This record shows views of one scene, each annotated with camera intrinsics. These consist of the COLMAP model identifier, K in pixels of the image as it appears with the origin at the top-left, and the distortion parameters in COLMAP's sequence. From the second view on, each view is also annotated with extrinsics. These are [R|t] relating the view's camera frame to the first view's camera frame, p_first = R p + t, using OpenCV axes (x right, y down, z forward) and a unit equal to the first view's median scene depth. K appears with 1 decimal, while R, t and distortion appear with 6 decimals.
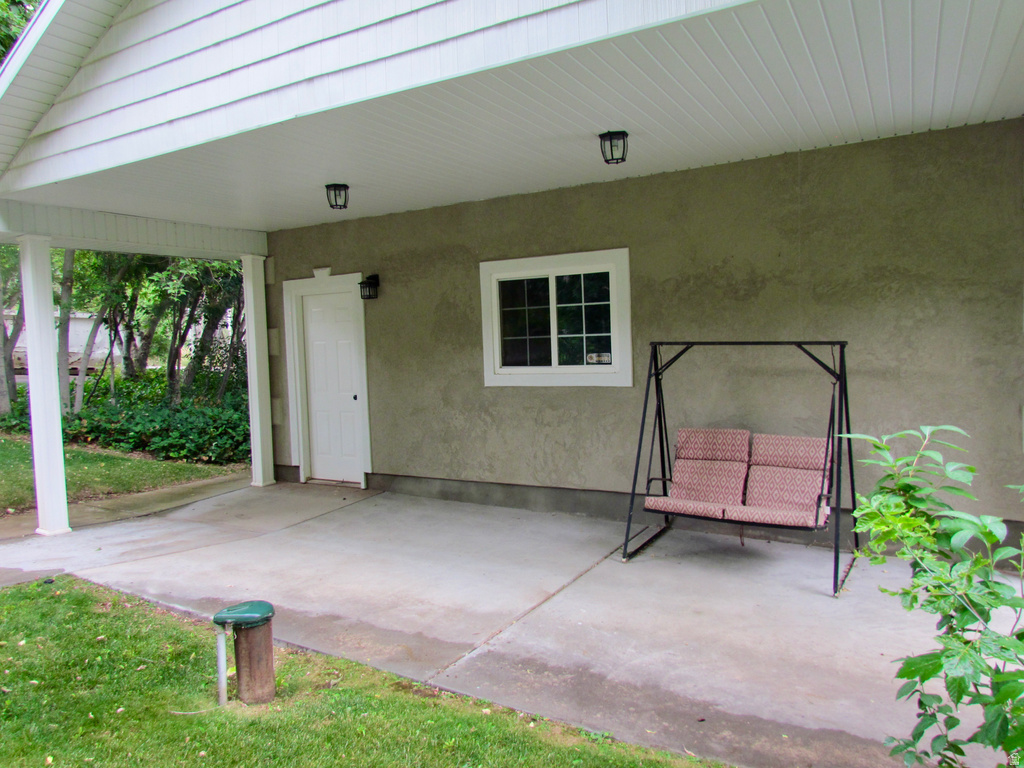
lens RADIAL K [[733.7, 0, 505.9], [0, 733.7, 382.6], [0, 0, 1]] dist [-0.026665, 0.009818]
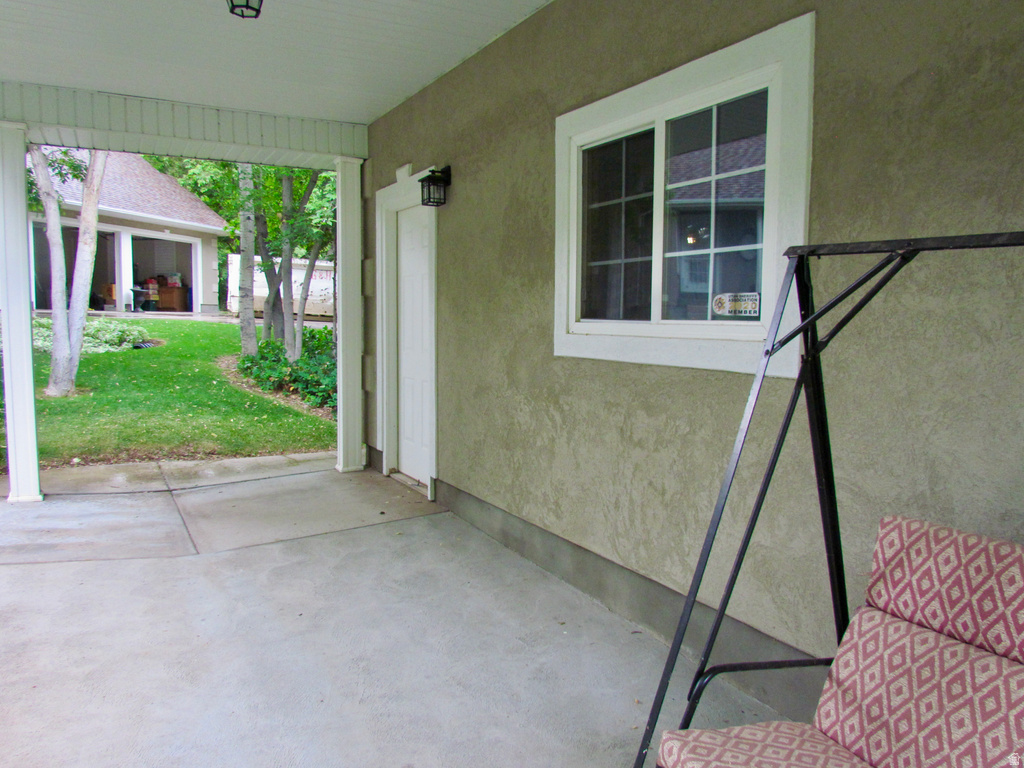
lens RADIAL K [[733.7, 0, 503.3], [0, 733.7, 385.4], [0, 0, 1]] dist [-0.026665, 0.009818]
pose [[0.863223, 0.089222, -0.496876, 0.212370], [-0.067395, 0.995815, 0.061729, -0.003925], [0.500305, -0.019799, 0.865623, 0.542068]]
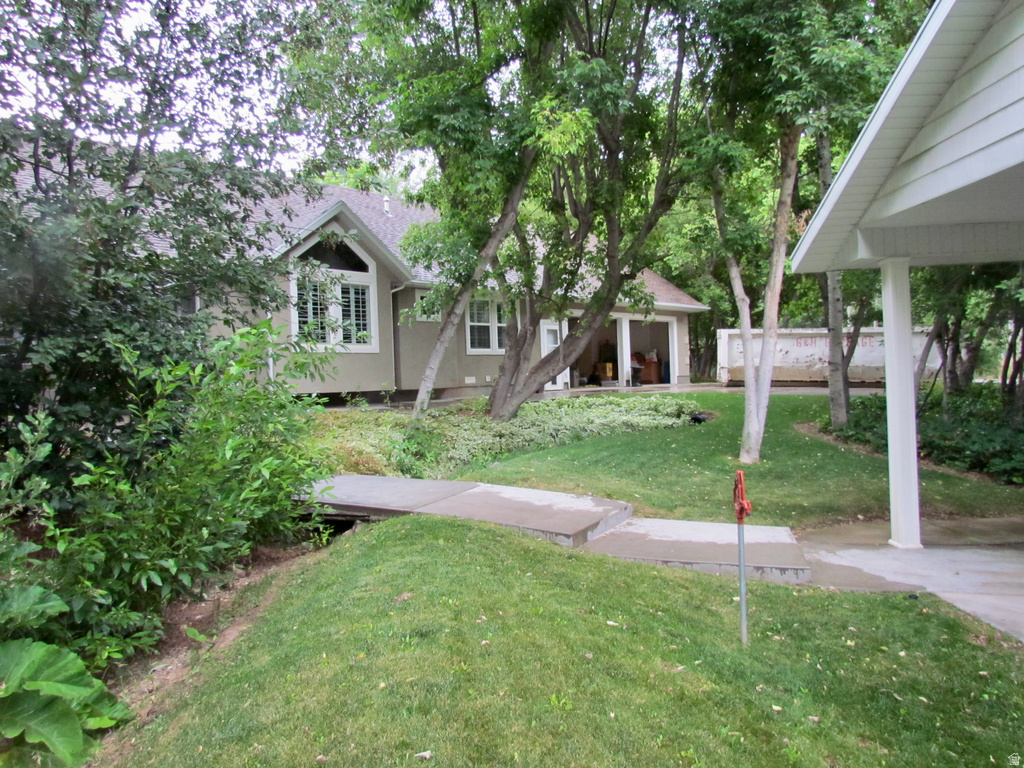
lens RADIAL K [[733.7, 0, 508.7], [0, 733.7, 386.7], [0, 0, 1]] dist [-0.026665, 0.009818]
pose [[0.534719, 0.011603, -0.844950, -0.055352], [-0.020493, 0.999790, 0.000761, -0.006783], [0.844781, 0.016909, 0.534845, -0.021490]]
